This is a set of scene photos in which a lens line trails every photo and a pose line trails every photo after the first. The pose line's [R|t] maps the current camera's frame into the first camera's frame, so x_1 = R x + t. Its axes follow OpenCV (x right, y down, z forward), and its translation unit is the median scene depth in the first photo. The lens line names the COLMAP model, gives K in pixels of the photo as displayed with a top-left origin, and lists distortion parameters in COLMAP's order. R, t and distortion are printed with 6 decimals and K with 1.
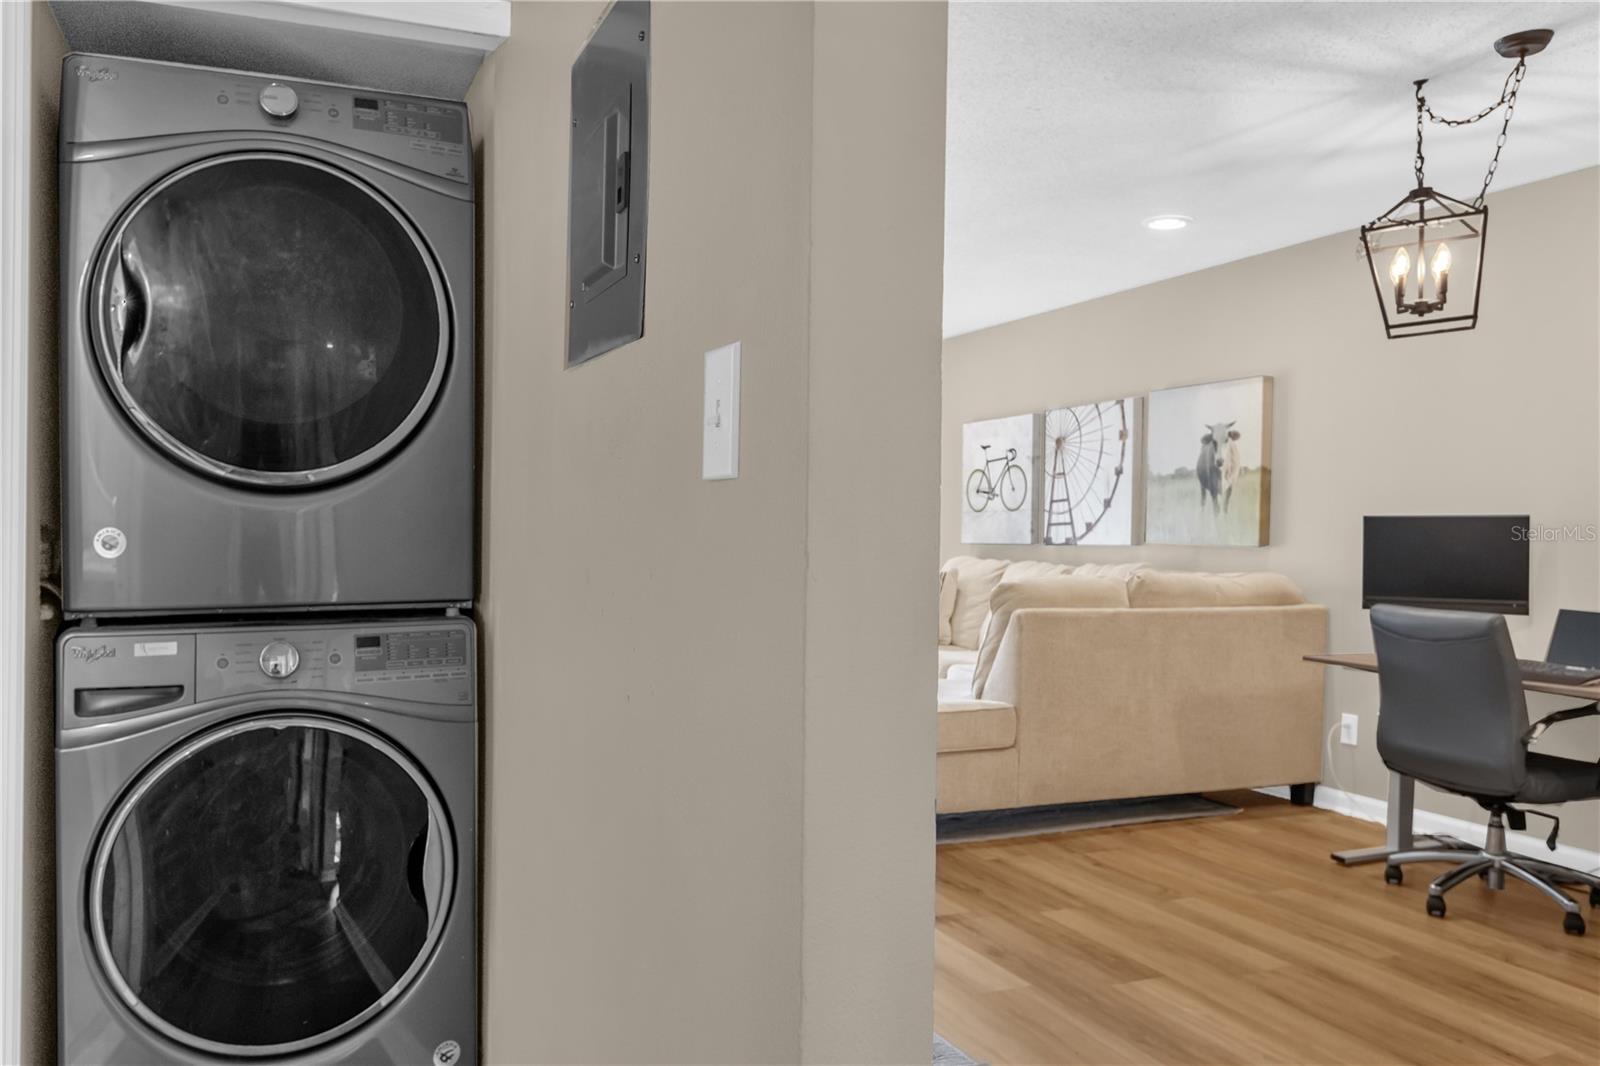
lens RADIAL K [[1201.2, 0, 802.1], [0, 1201.2, 552.1], [0, 0, 1]] dist [0.005904, -0.002603]
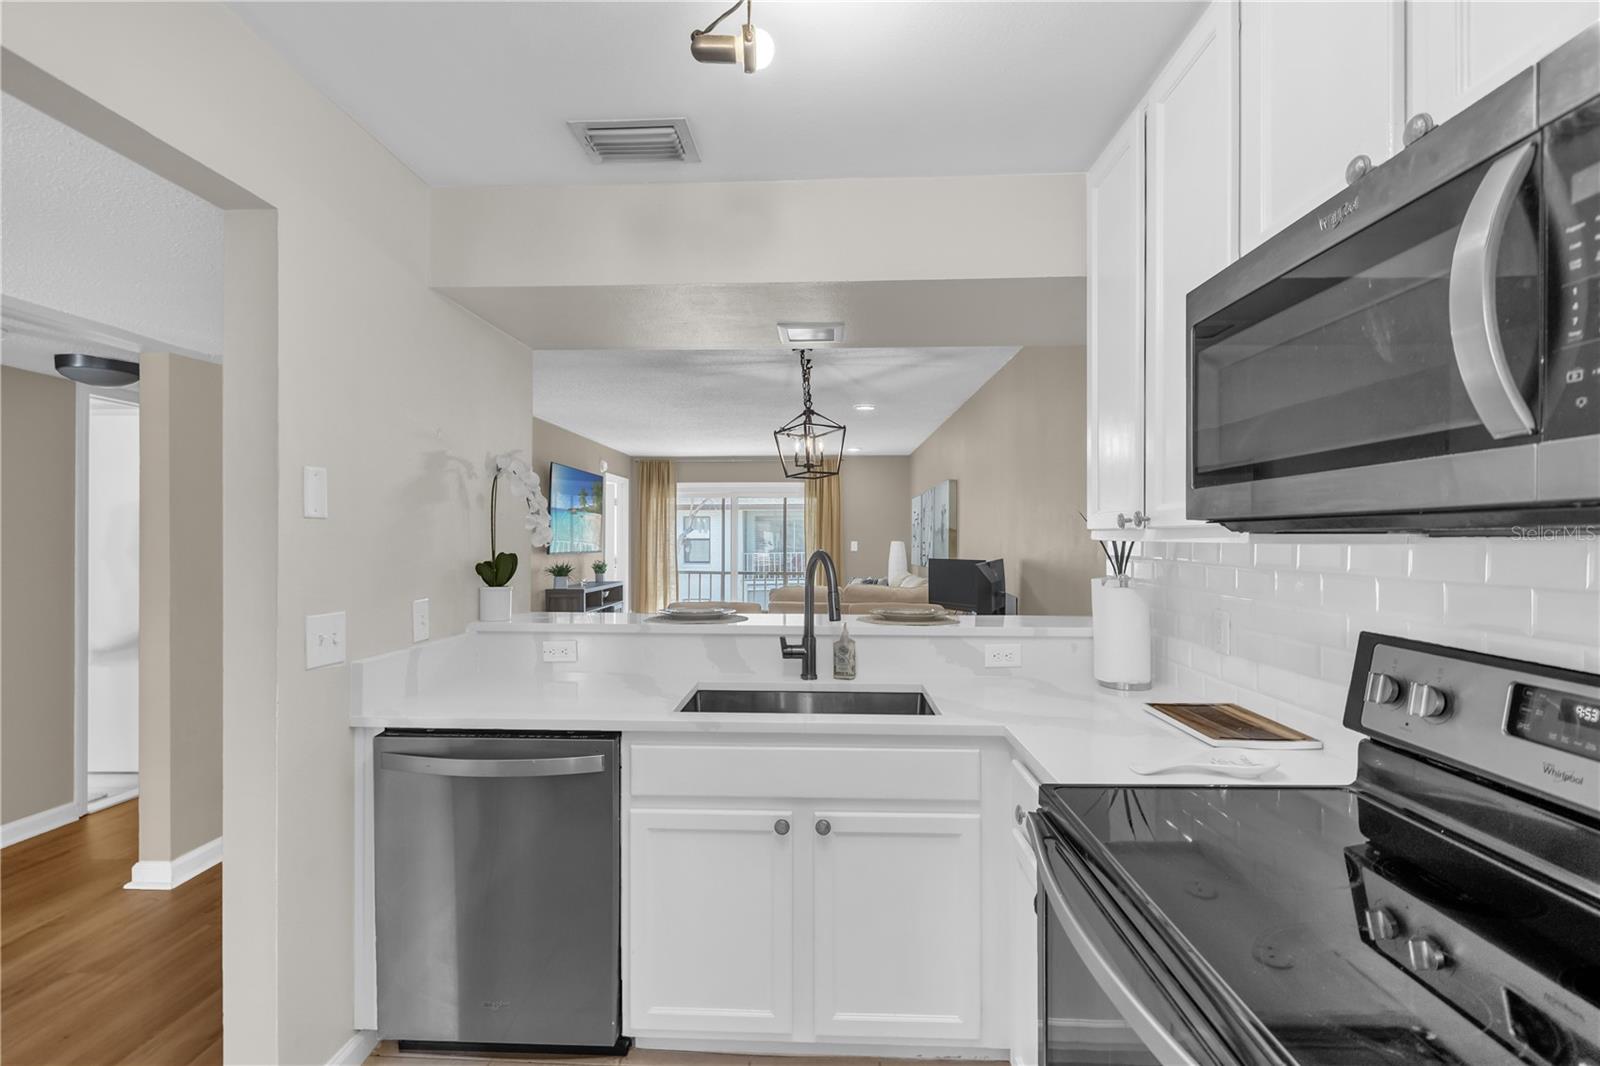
lens RADIAL K [[709.4, 0, 799.4], [0, 709.4, 537.0], [0, 0, 1]] dist [-0.001590, -0.000854]
pose [[0.901171, -0.007373, -0.433402, 0.679354], [-0.004287, 0.999655, -0.025921, -0.028882], [0.433443, 0.025218, 0.900828, -0.088852]]
